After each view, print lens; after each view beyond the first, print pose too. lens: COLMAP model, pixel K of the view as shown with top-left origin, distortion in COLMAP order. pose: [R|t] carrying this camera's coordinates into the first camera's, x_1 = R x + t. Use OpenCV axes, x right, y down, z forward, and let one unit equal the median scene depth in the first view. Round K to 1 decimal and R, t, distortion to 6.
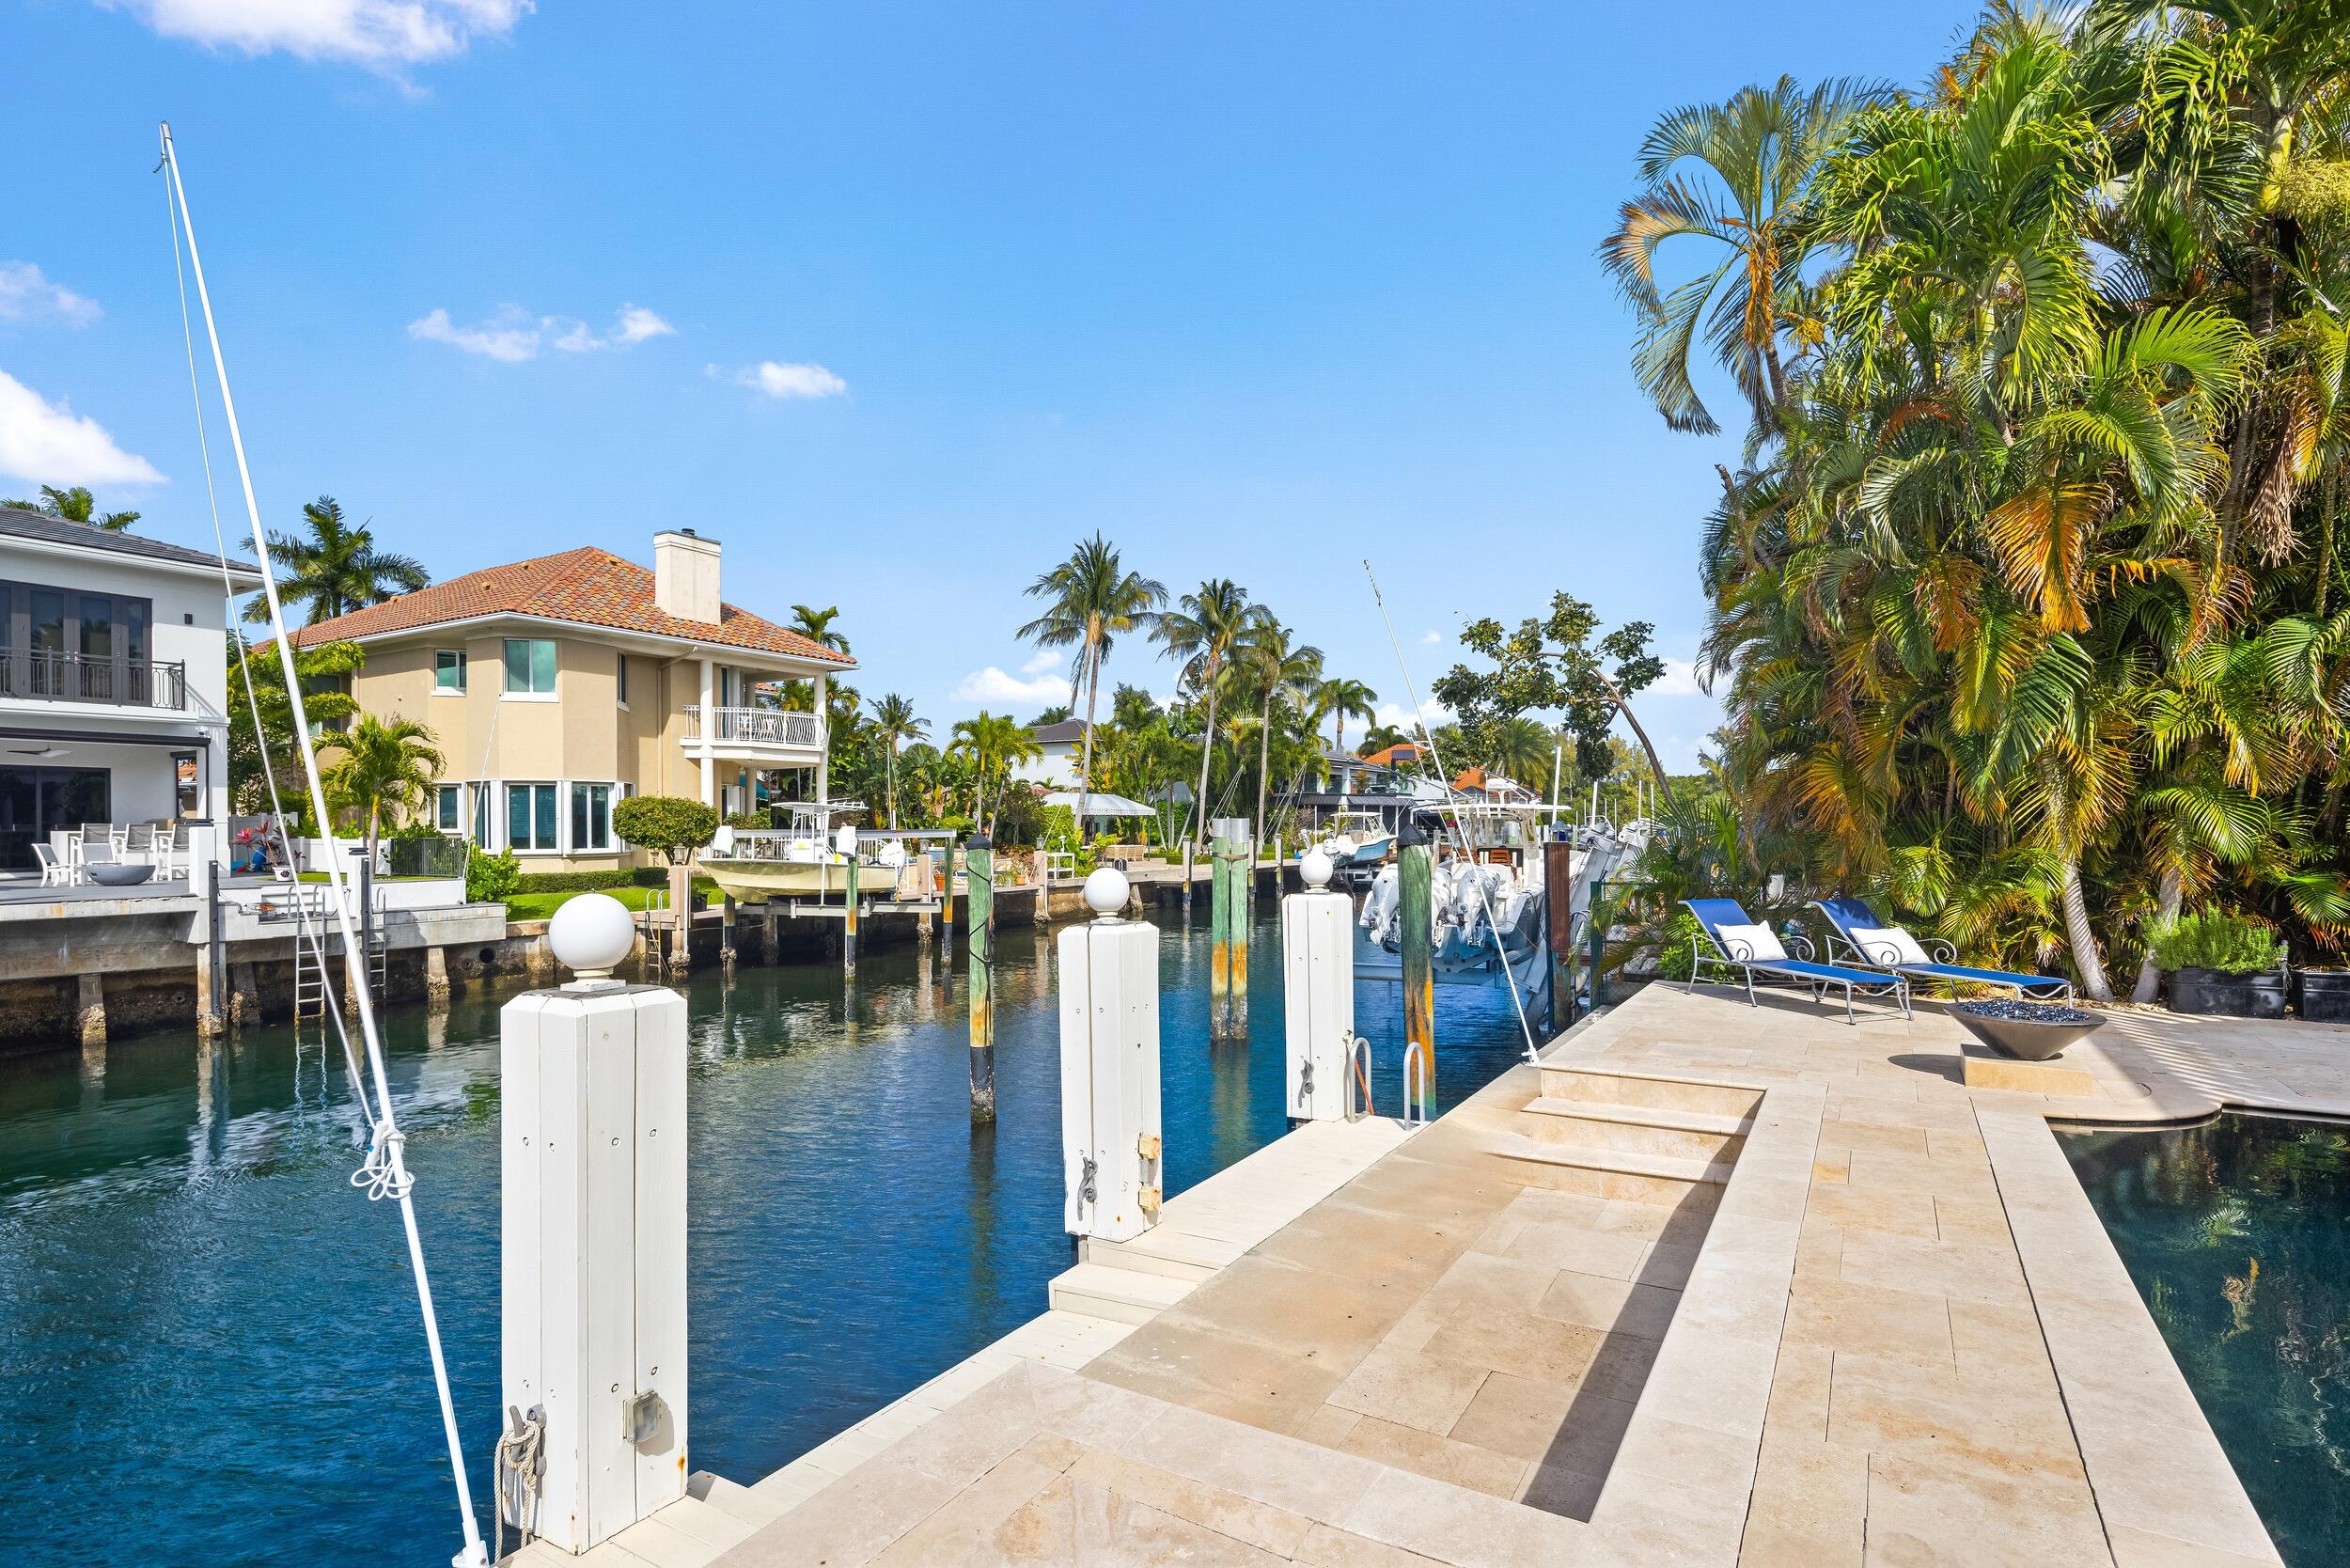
lens RADIAL K [[1150.9, 0, 1164.3], [0, 1150.9, 828.3], [0, 0, 1]] dist [-0.005279, -0.000007]
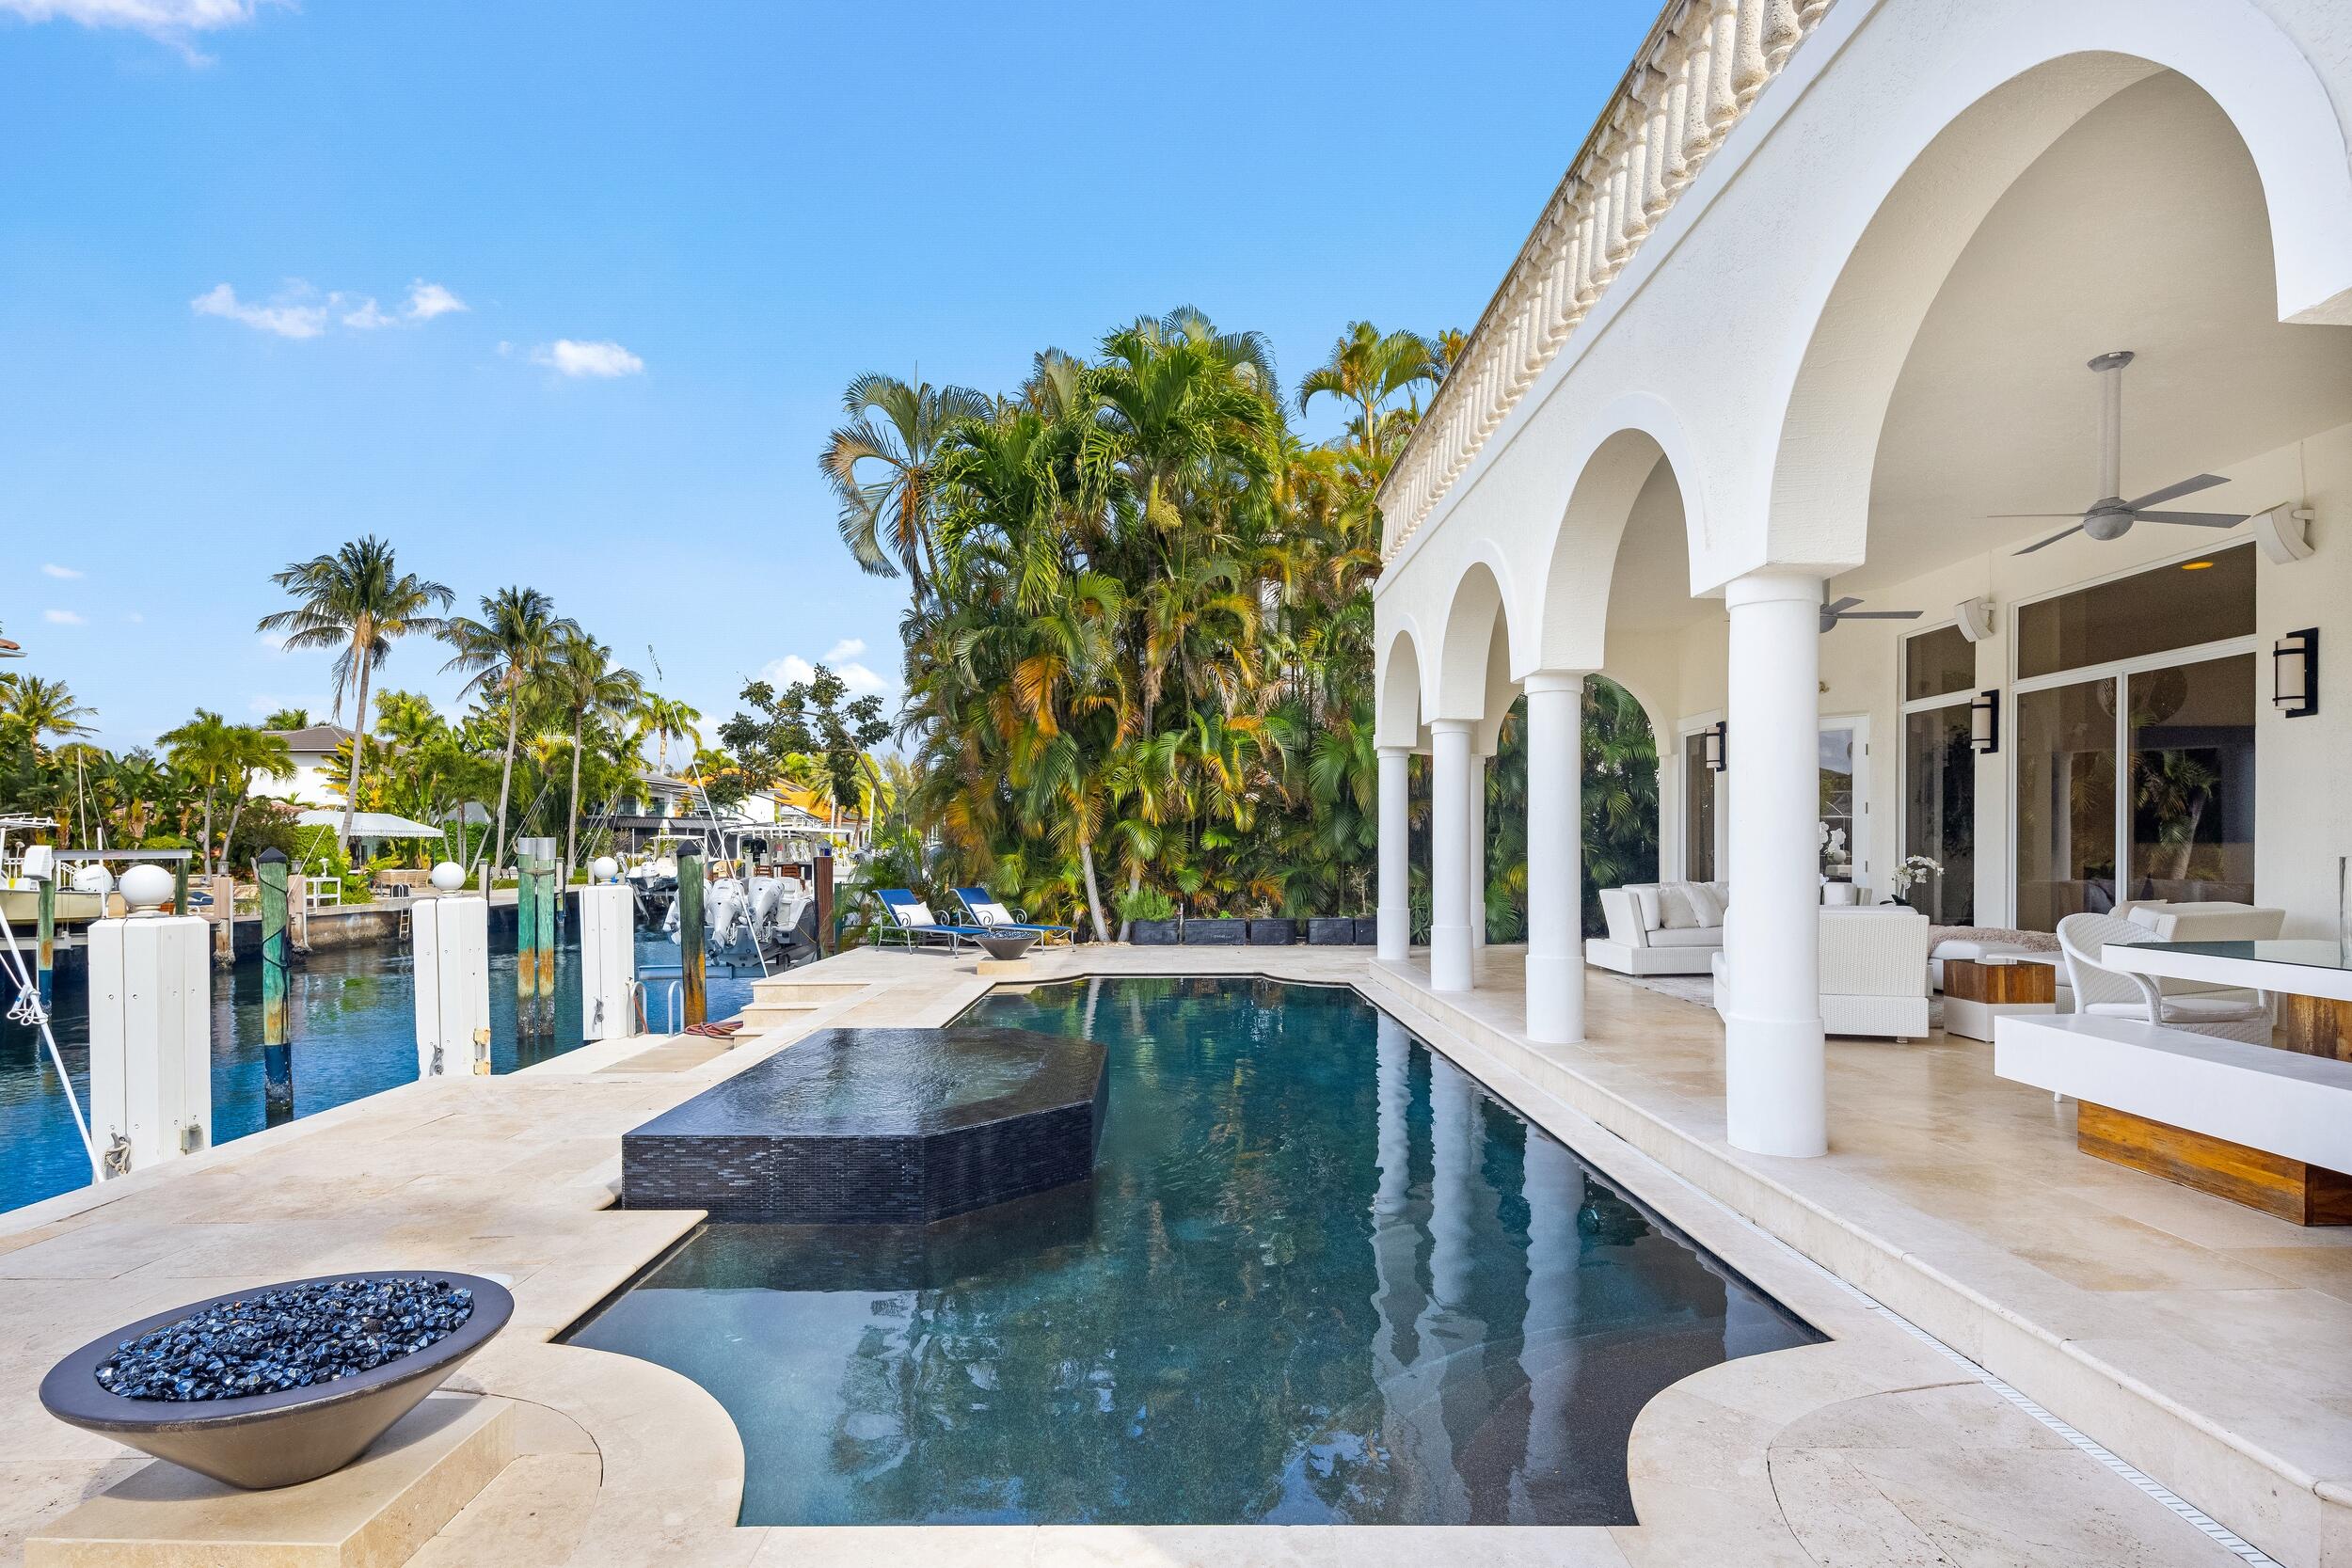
lens RADIAL K [[1151.7, 0, 1165.8], [0, 1151.7, 852.1], [0, 0, 1]] dist [-0.005279, -0.000007]
pose [[0.847455, -0.000785, 0.530866, -0.007421], [0.001612, 0.999998, -0.001095, 0.003373], [-0.530864, 0.001783, 0.847455, -0.114428]]
